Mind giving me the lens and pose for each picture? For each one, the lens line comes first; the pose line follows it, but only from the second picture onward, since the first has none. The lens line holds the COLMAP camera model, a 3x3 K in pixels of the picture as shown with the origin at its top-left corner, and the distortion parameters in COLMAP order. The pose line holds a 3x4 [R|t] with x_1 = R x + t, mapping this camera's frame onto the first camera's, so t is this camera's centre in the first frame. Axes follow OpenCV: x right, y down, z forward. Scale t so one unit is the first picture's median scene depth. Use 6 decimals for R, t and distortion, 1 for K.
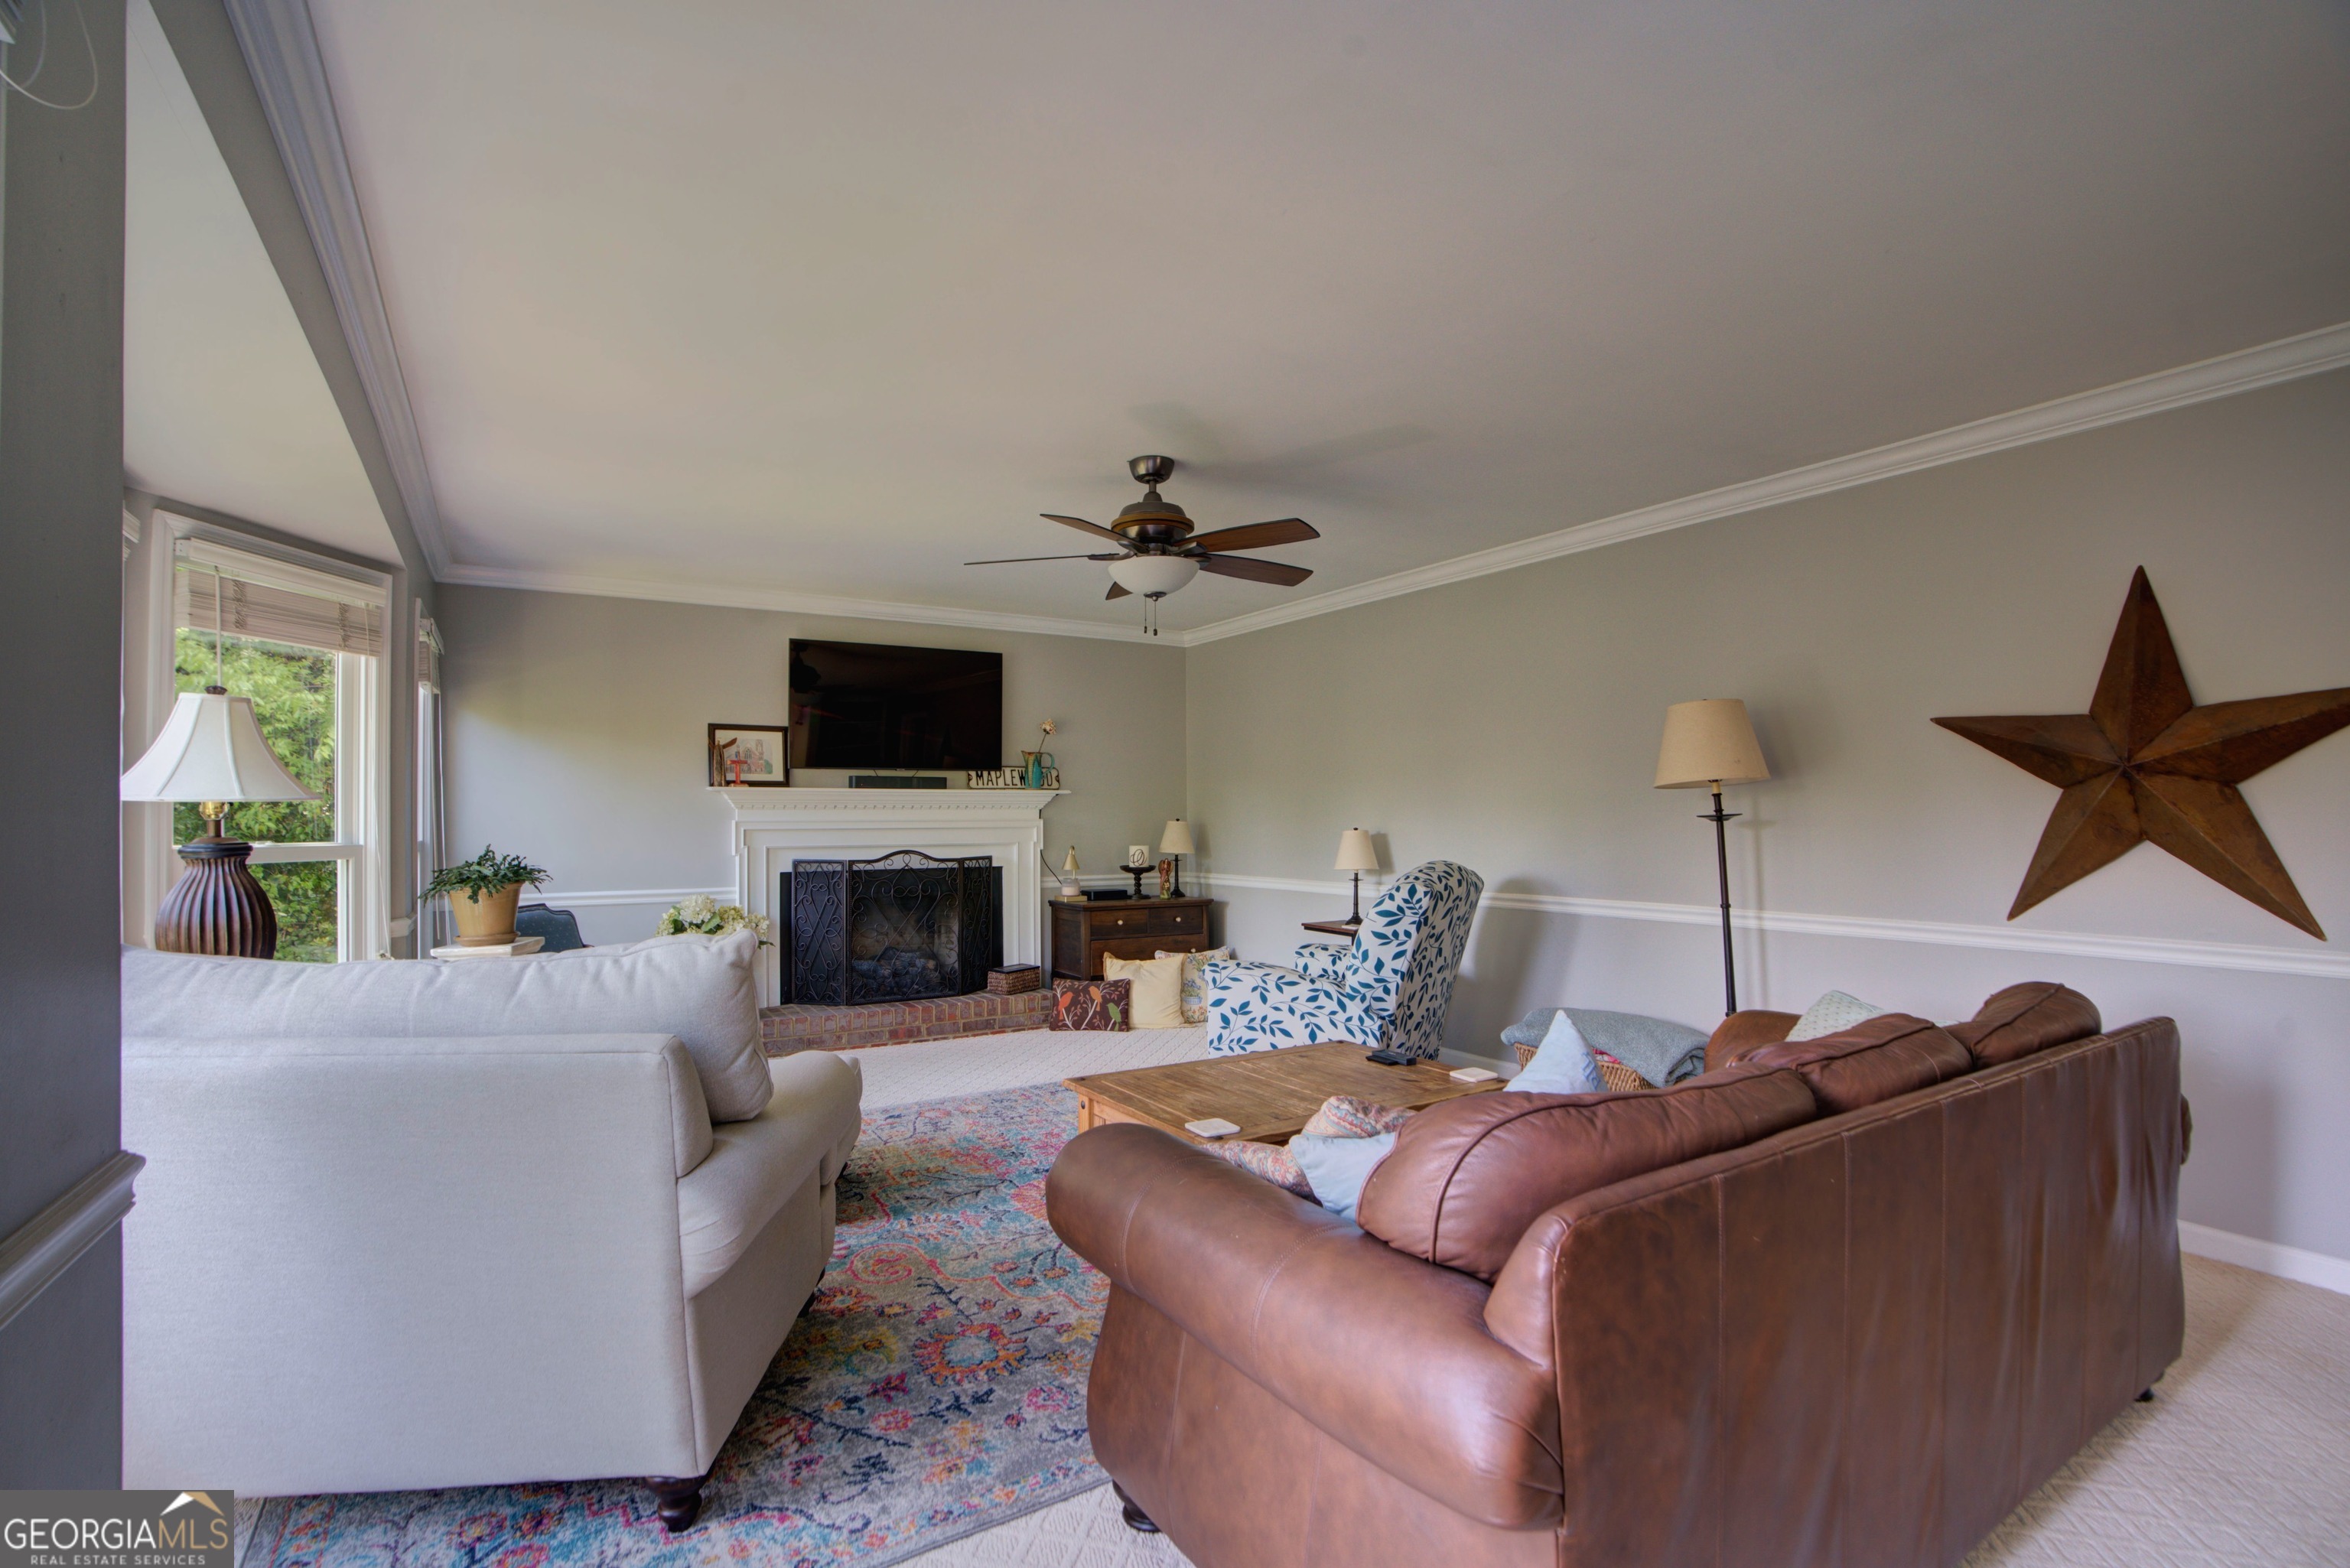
lens RADIAL K [[1075.4, 0, 1171.2], [0, 1075.4, 786.8], [0, 0, 1]] dist [-0.032983, 0.006699]
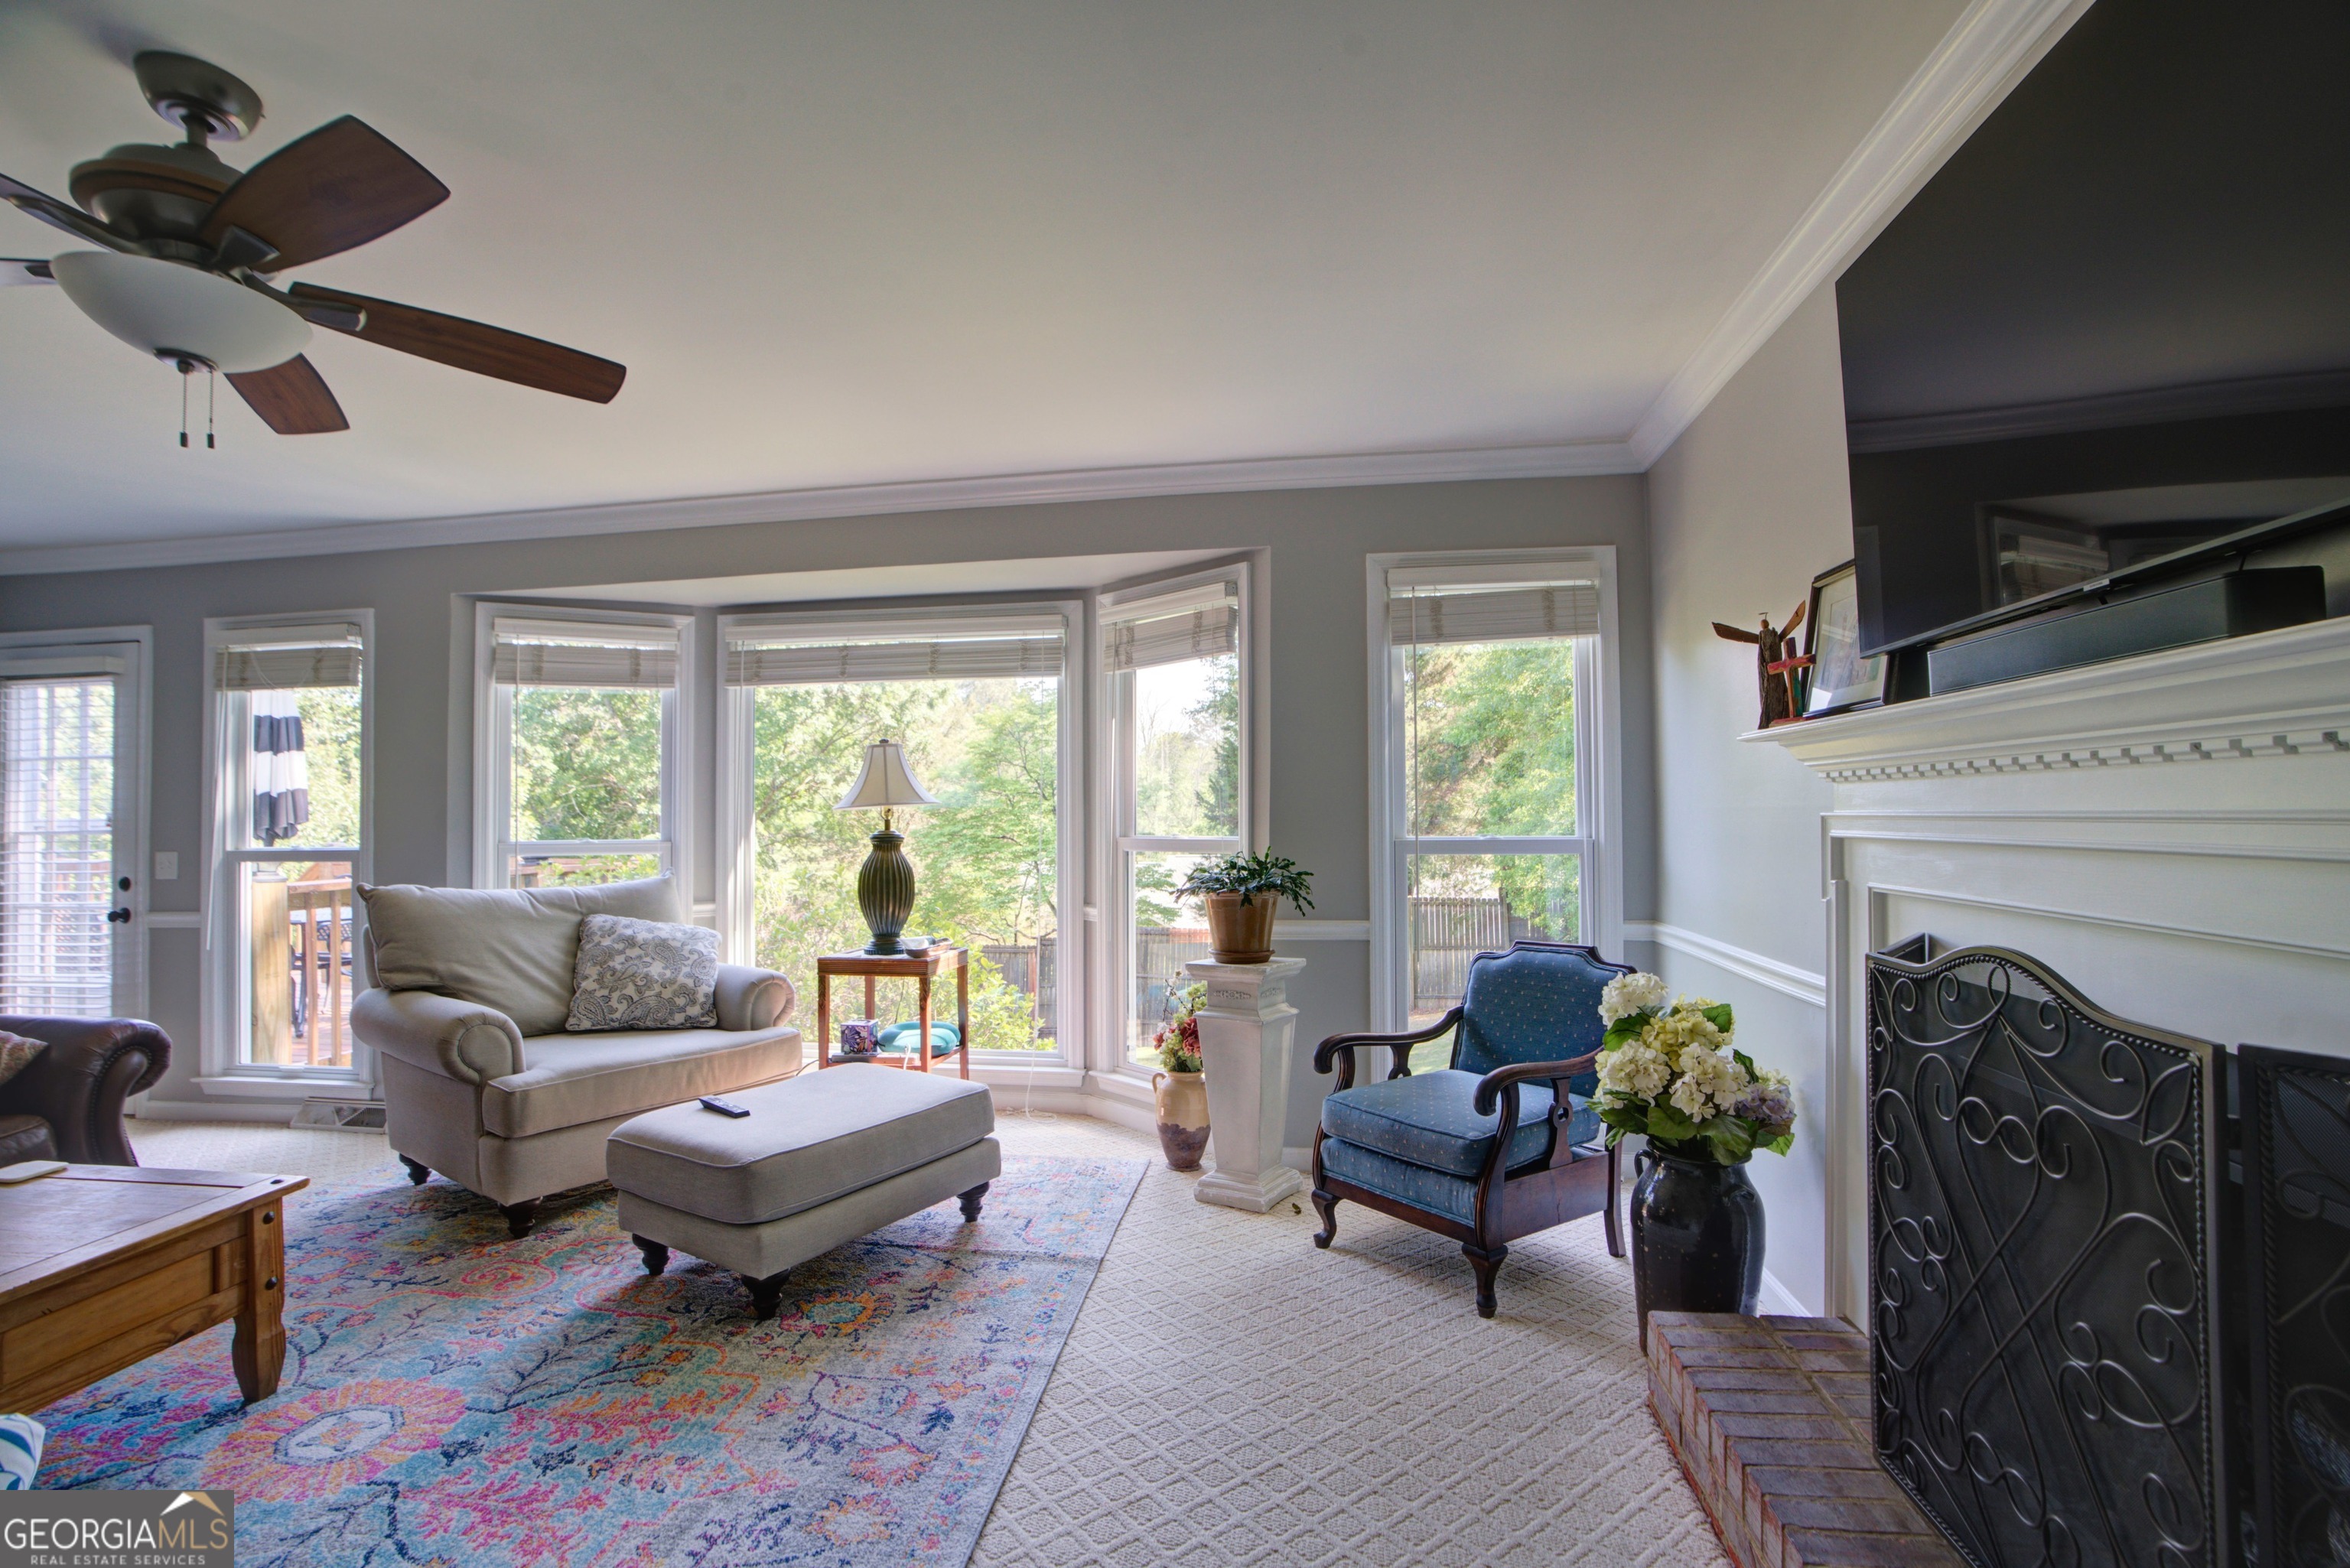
lens RADIAL K [[1075.4, 0, 1170.4], [0, 1075.4, 788.4], [0, 0, 1]] dist [-0.032983, 0.006699]
pose [[-0.657192, -0.009513, -0.753664, 0.055747], [0.037056, 0.998303, -0.044913, 0.054619], [0.752812, -0.057445, -0.655724, 1.783184]]
